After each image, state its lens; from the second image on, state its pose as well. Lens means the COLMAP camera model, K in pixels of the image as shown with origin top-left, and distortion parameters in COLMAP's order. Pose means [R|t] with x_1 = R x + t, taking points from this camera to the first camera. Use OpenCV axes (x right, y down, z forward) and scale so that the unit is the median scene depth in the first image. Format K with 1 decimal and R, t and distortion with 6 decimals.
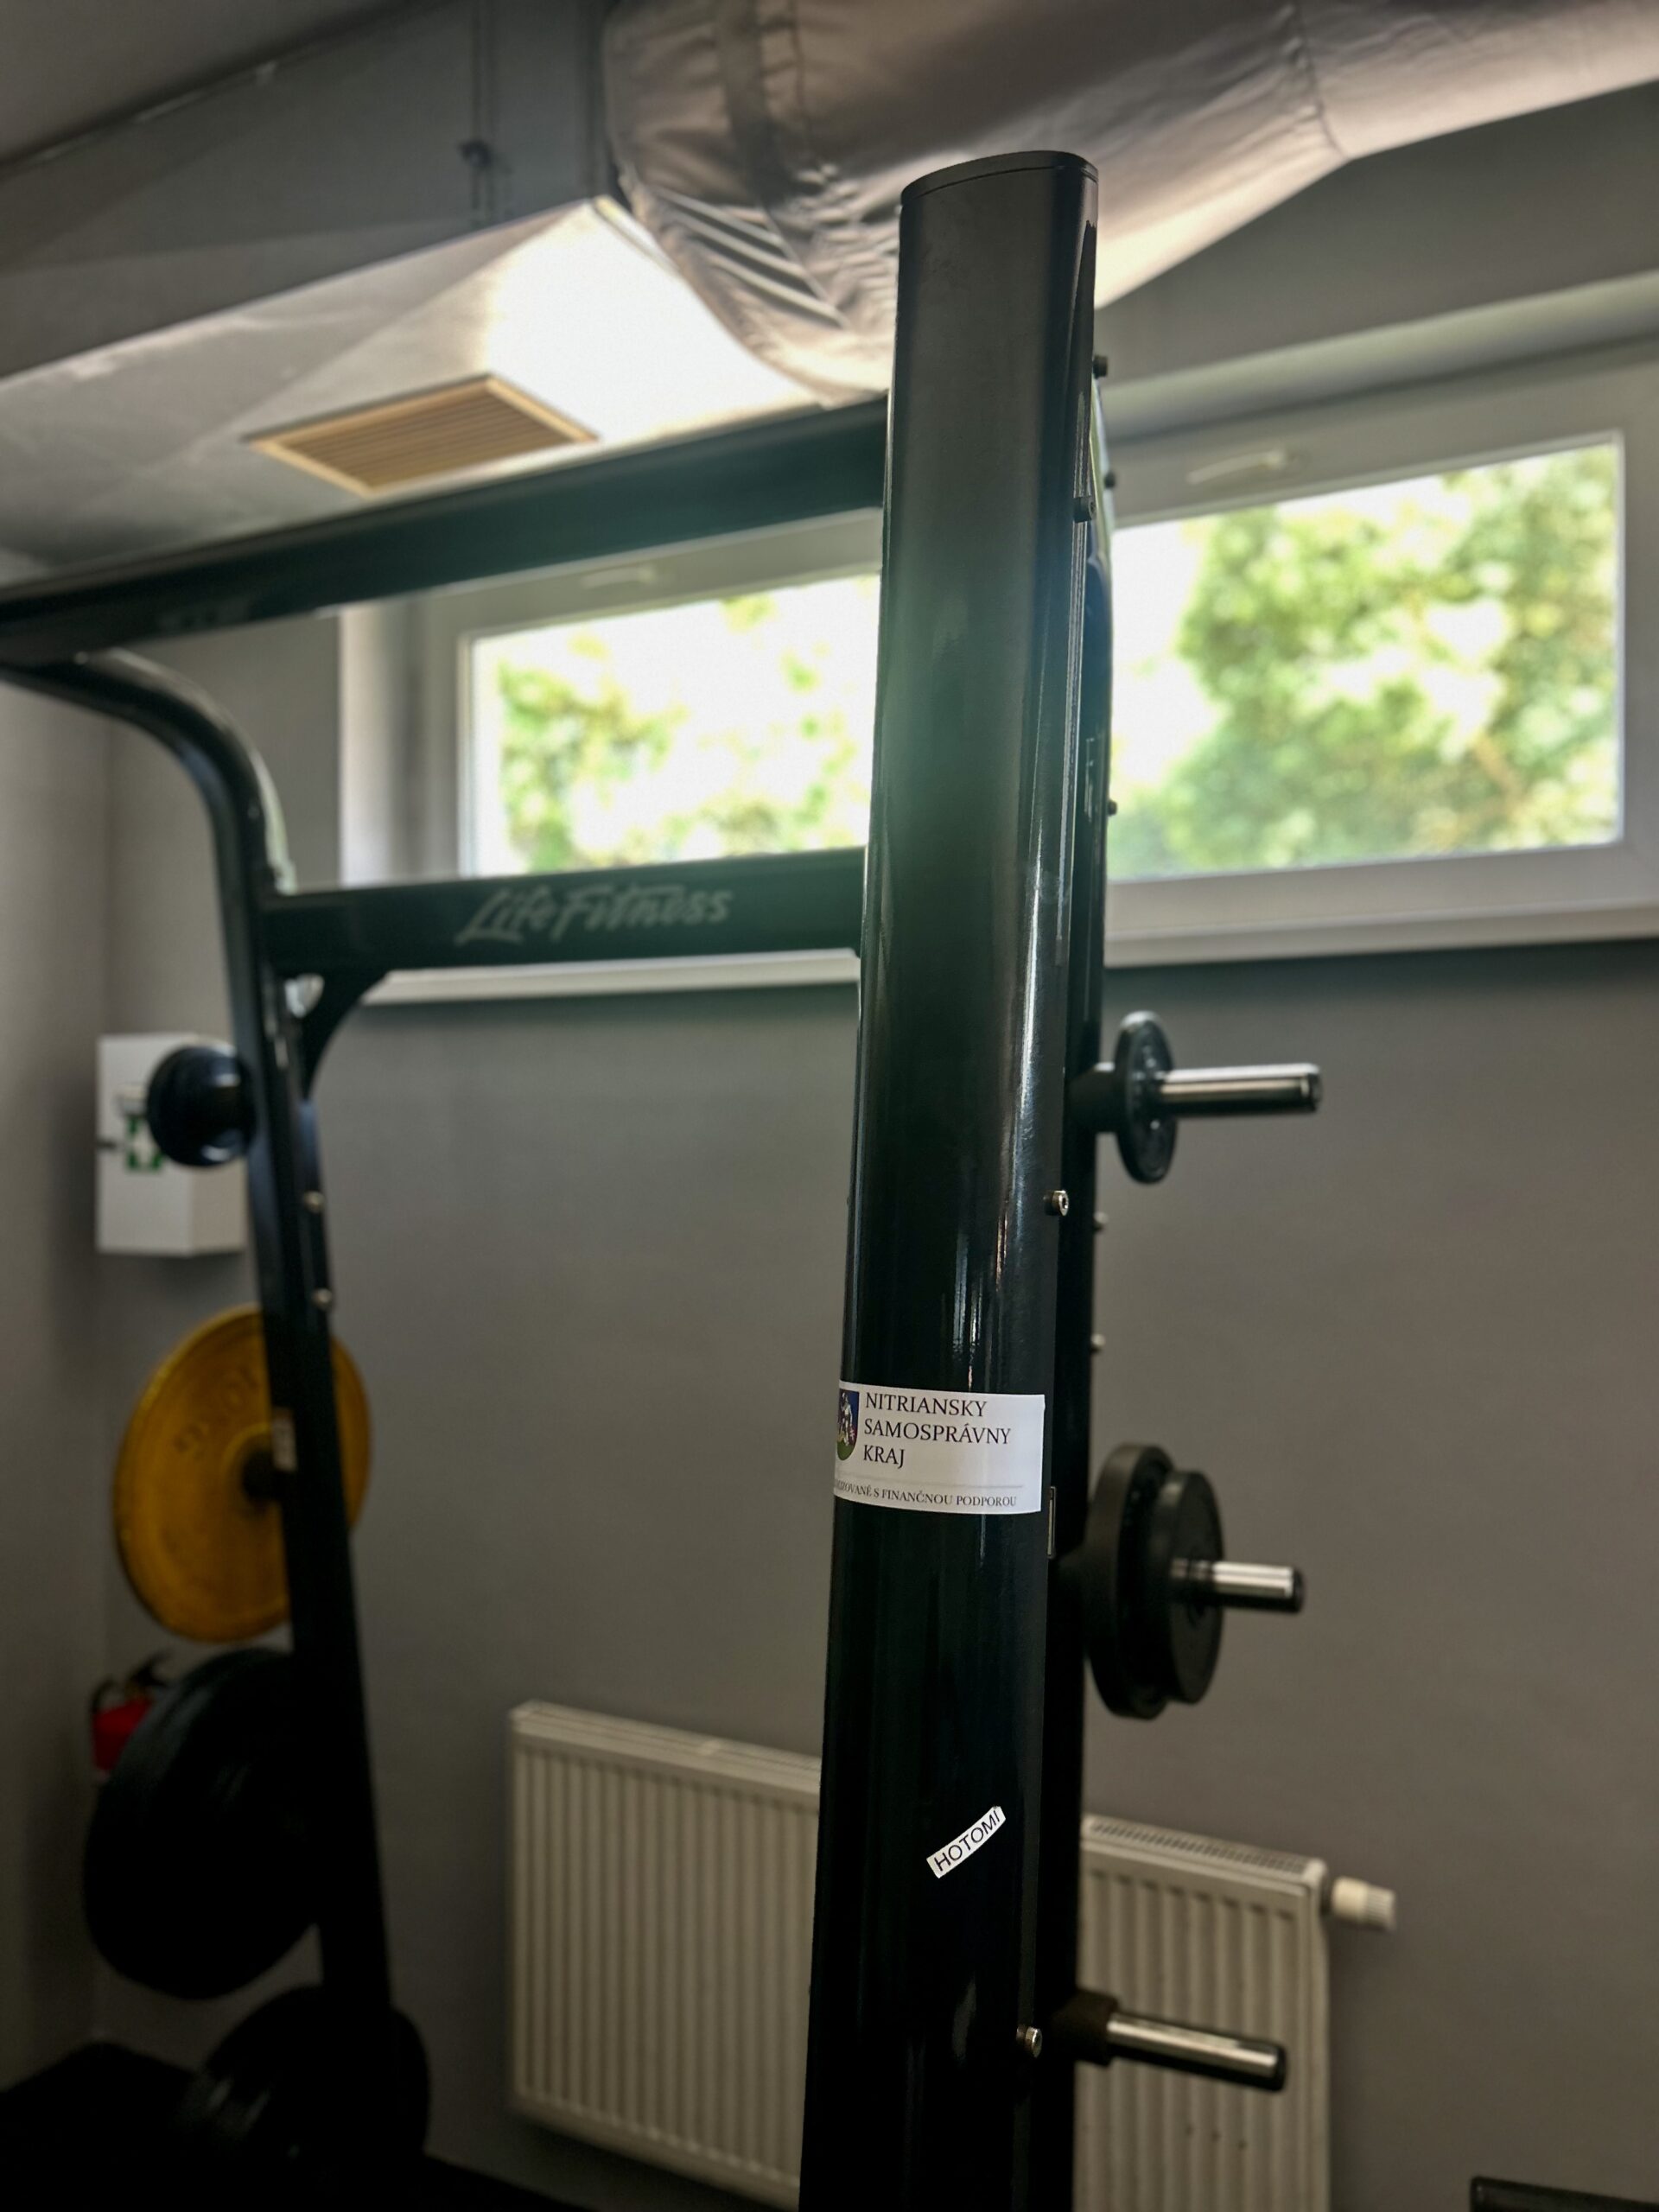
lens RADIAL K [[1676.0, 0, 836.3], [0, 1676.0, 1133.3], [0, 0, 1]] dist [0.049571, -0.060412]
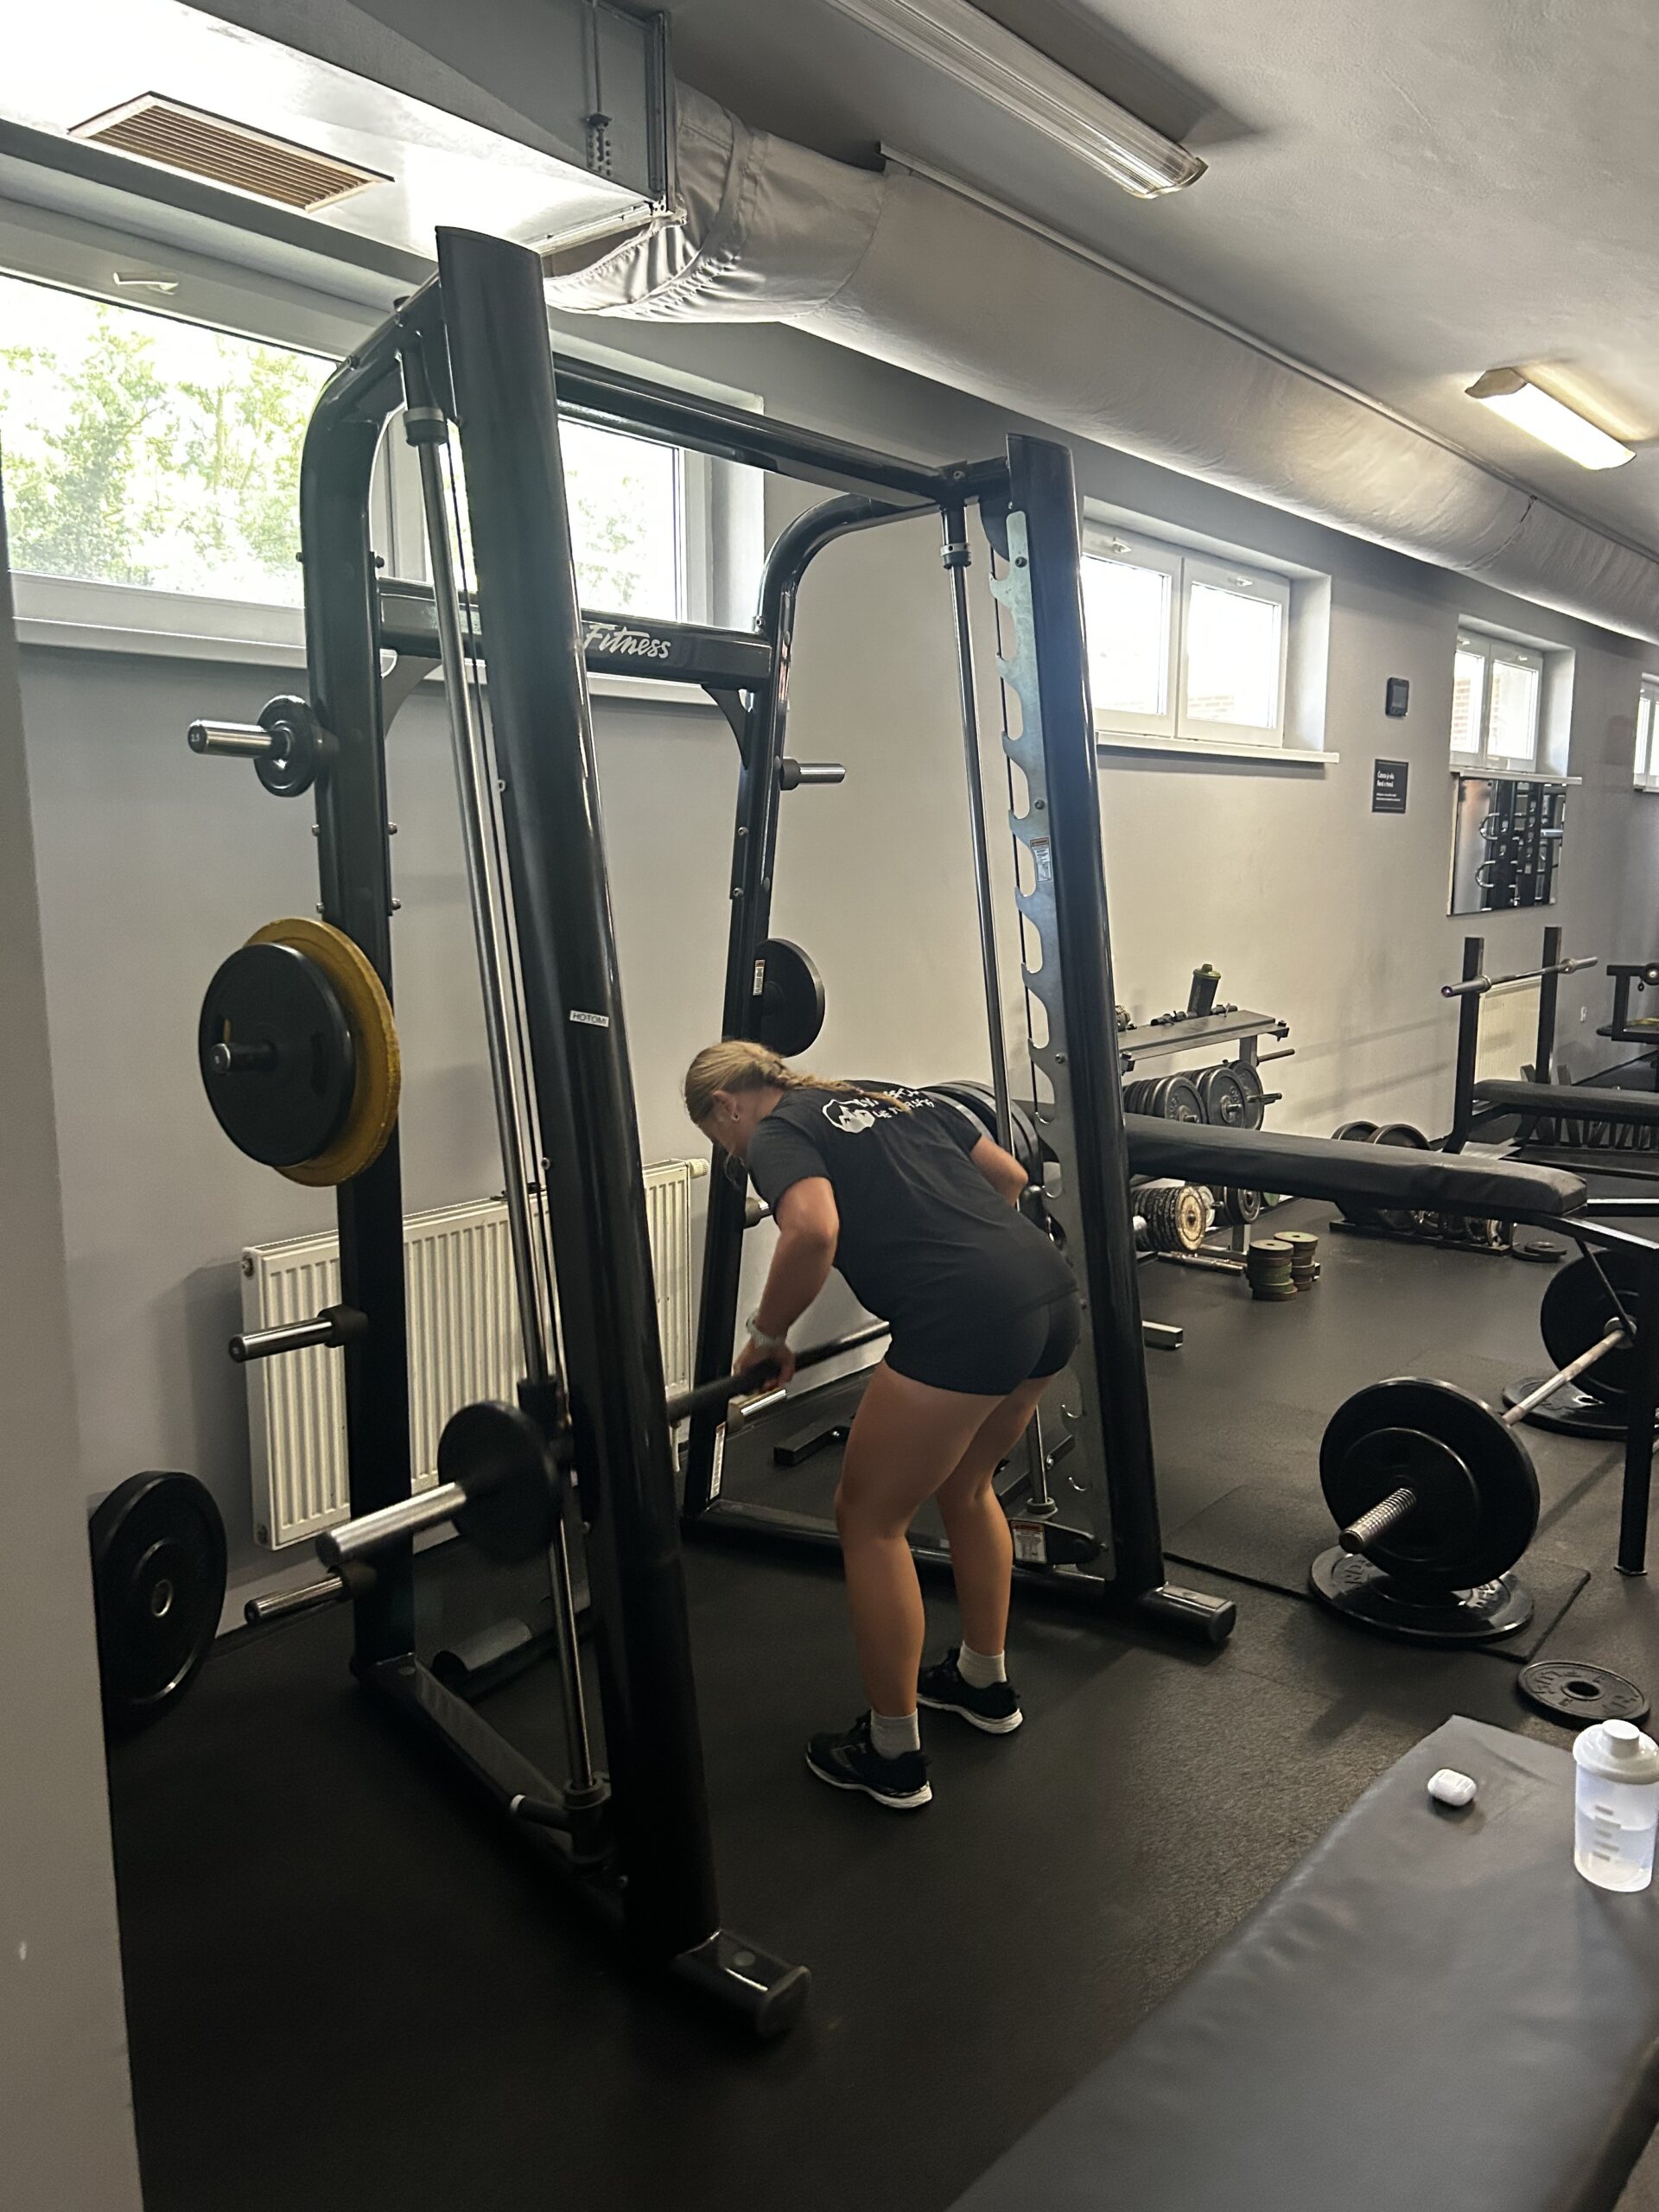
lens RADIAL K [[1676.0, 0, 818.1], [0, 1676.0, 1115.1], [0, 0, 1]] dist [0.049571, -0.060412]
pose [[0.179515, -0.160711, 0.970539, -1.815241], [0.005512, 0.986715, 0.162370, 0.059101], [-0.983740, -0.023798, 0.178016, 0.515322]]
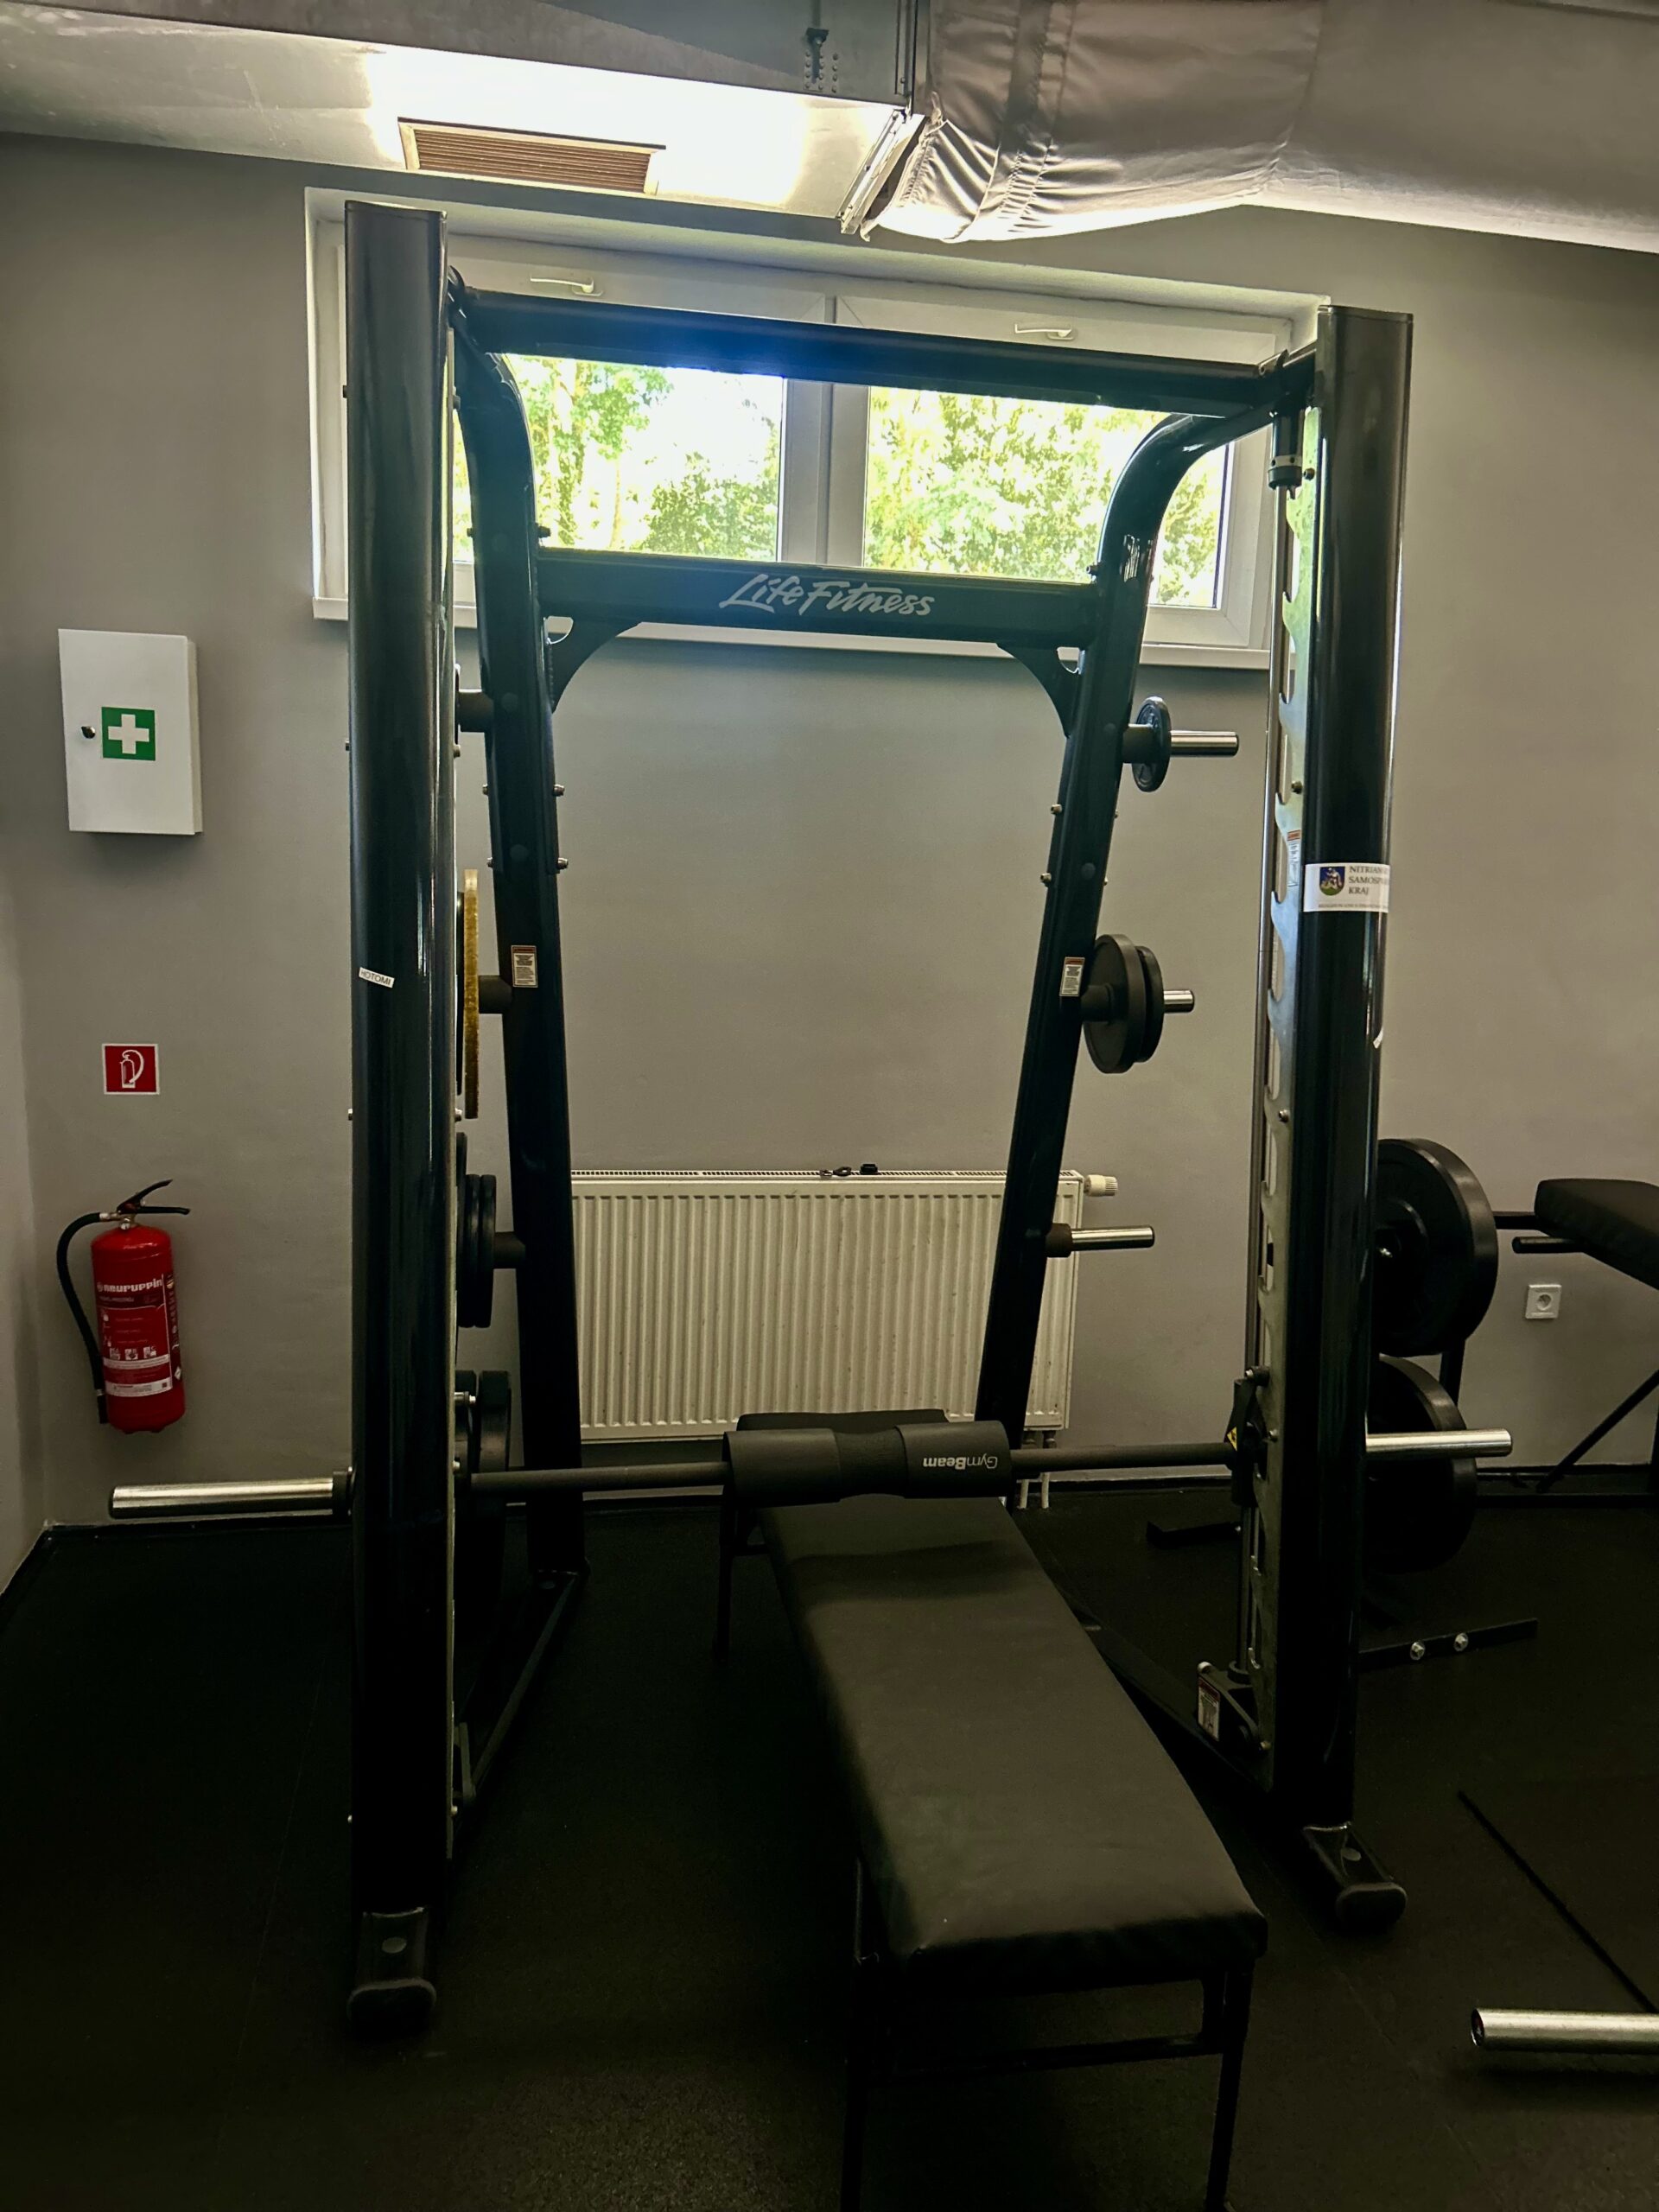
lens RADIAL K [[1676.0, 0, 803.7], [0, 1676.0, 1138.8], [0, 0, 1]] dist [0.049571, -0.060412]
pose [[0.787760, -0.091982, 0.609076, -1.181740], [-0.036867, 0.979975, 0.195679, 0.052323], [-0.614878, -0.176603, 0.768594, -0.253411]]
